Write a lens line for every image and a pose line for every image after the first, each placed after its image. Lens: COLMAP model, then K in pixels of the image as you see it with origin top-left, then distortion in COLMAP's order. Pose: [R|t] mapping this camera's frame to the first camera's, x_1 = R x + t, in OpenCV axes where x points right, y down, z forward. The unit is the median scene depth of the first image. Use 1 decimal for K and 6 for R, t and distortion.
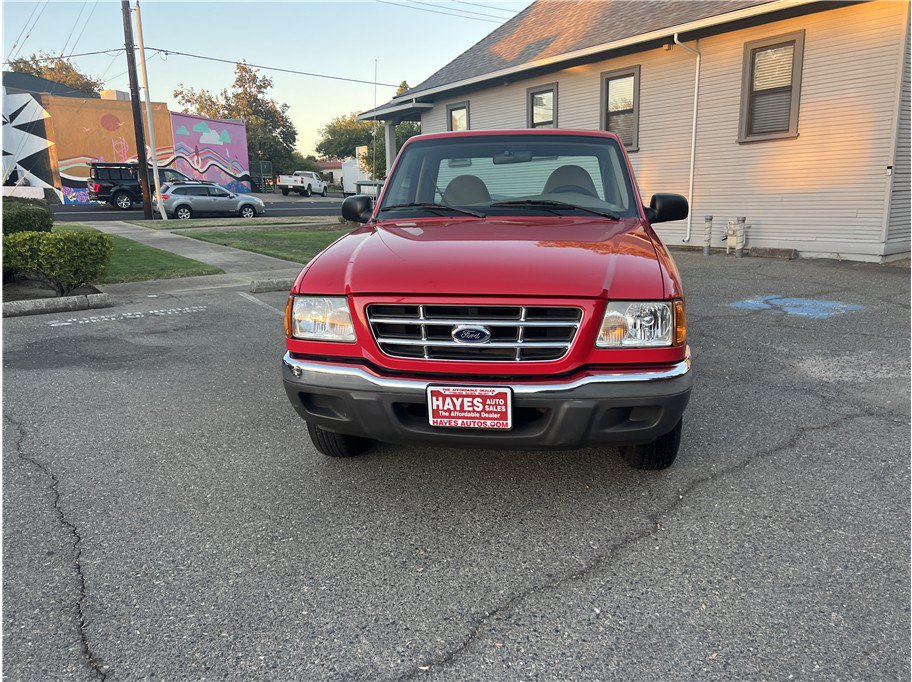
lens RADIAL K [[674.1, 0, 456.0], [0, 674.1, 341.0], [0, 0, 1]] dist [0.042010, -0.045553]
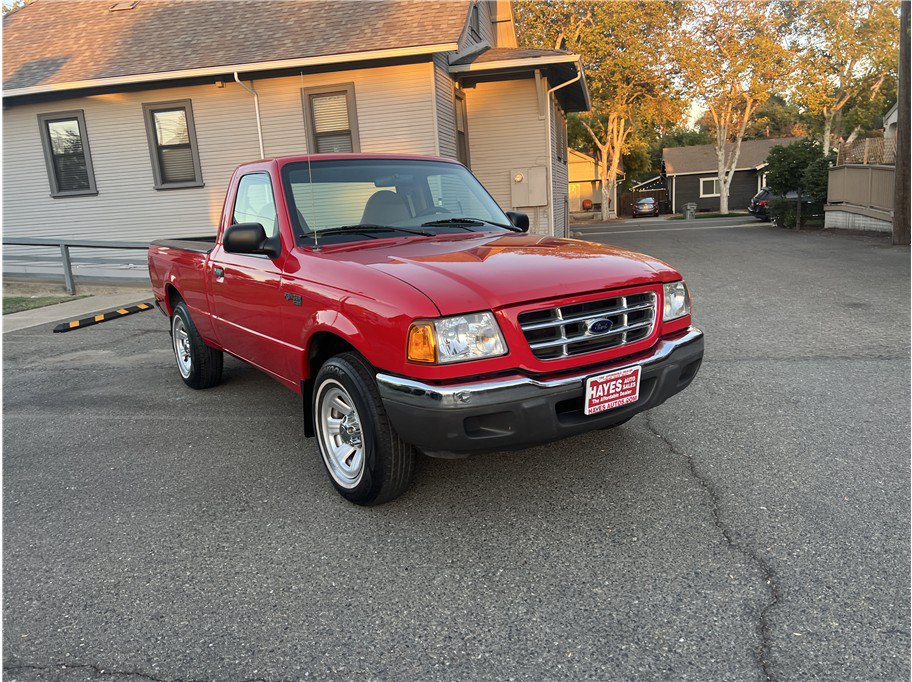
lens RADIAL K [[672.4, 0, 455.1], [0, 672.4, 356.2], [0, 0, 1]] dist [0.010240, -0.006458]
pose [[0.724493, -0.166751, 0.668807, -0.183478], [0.189369, 0.981112, 0.039480, -0.010151], [-0.662758, 0.098048, 0.742387, 0.068676]]
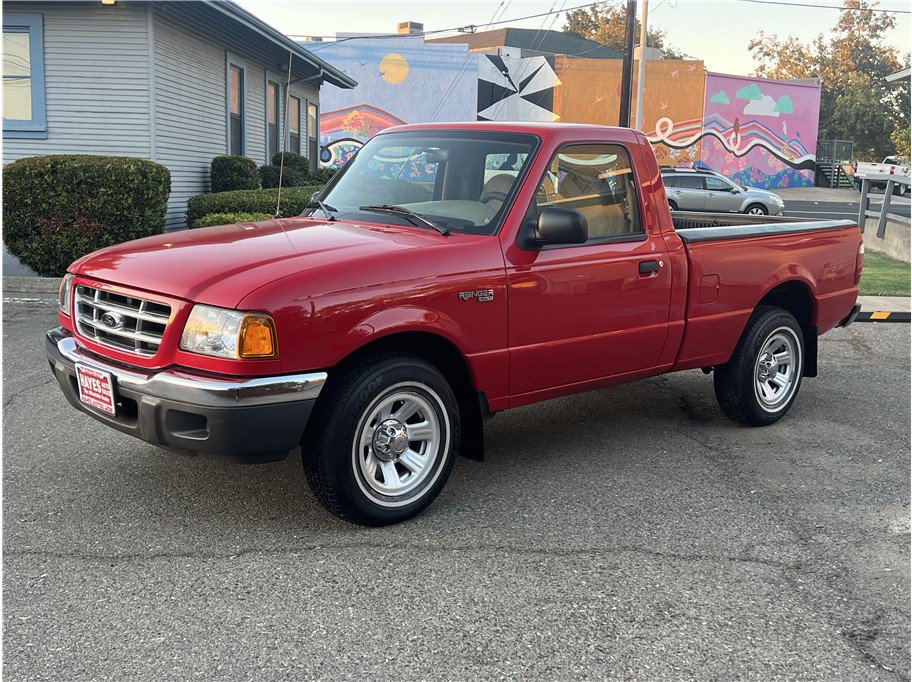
lens RADIAL K [[1024.7, 0, 456.0], [0, 1024.7, 341.0], [0, 0, 1]] dist [0.111970, -0.247853]
pose [[0.780535, 0.132333, -0.610945, 0.291359], [-0.172314, 0.985019, -0.006788, -0.012201], [0.600894, 0.110573, 0.791644, 0.008610]]
